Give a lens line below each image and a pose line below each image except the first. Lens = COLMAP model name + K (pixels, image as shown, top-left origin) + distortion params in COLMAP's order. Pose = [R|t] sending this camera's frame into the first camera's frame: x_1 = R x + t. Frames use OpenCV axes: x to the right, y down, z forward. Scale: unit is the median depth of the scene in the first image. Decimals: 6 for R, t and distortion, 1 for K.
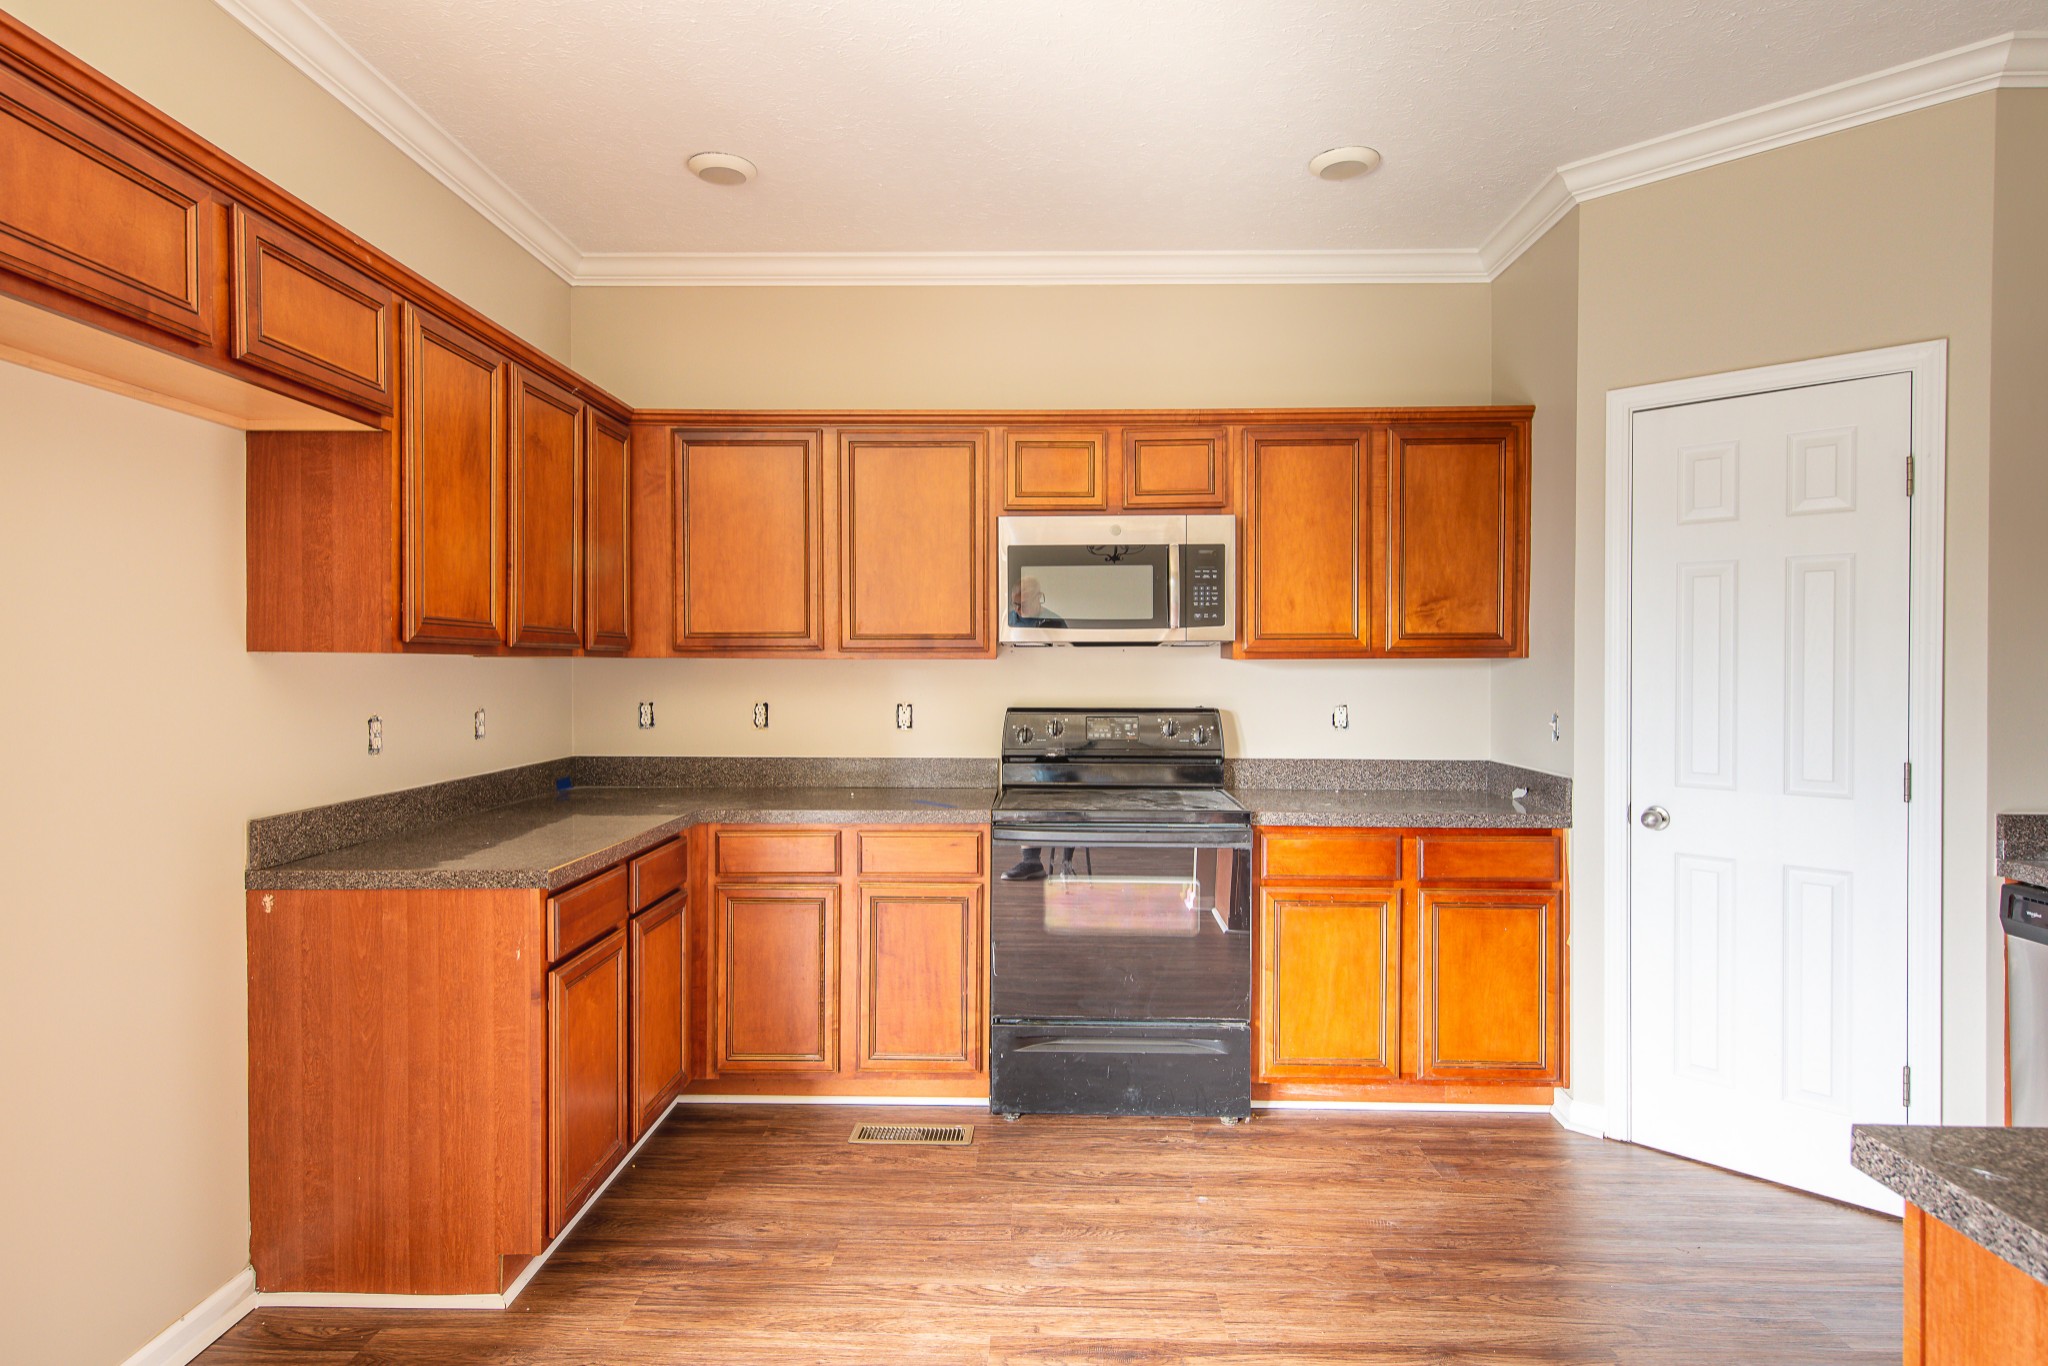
lens RADIAL K [[1134.1, 0, 1038.3], [0, 1134.1, 675.7], [0, 0, 1]] dist [0.015248, -0.003228]
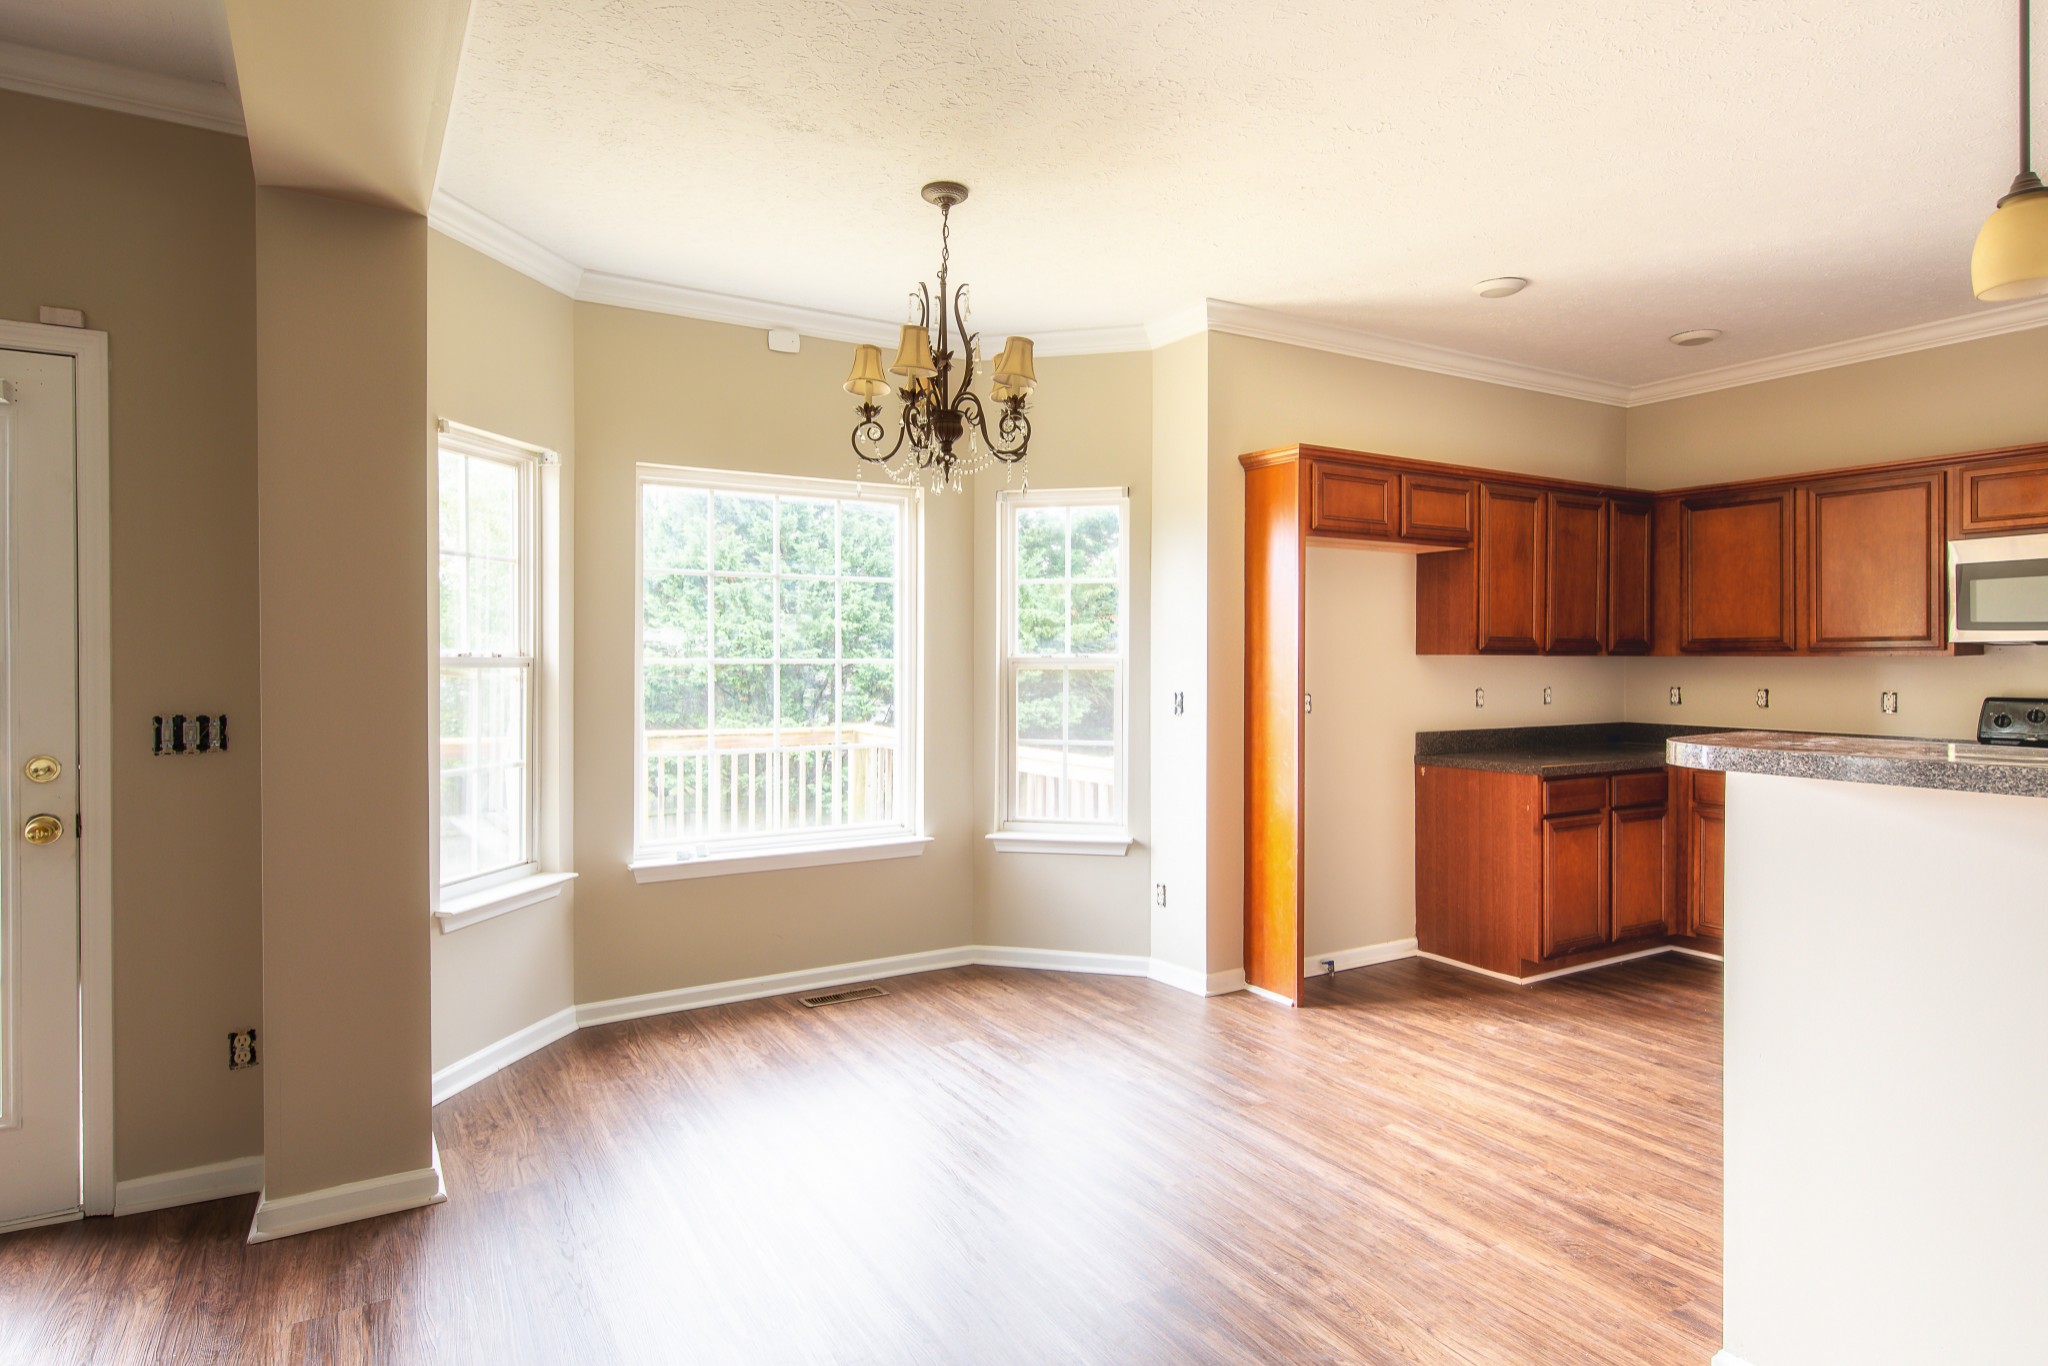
lens RADIAL K [[1134.1, 0, 1014.1], [0, 1134.1, 665.7], [0, 0, 1]] dist [0.015248, -0.003228]
pose [[0.520327, 0.003884, -0.853959, 0.536409], [-0.009302, 0.999956, -0.001119, 0.007032], [0.853917, 0.008526, 0.520340, -0.553402]]
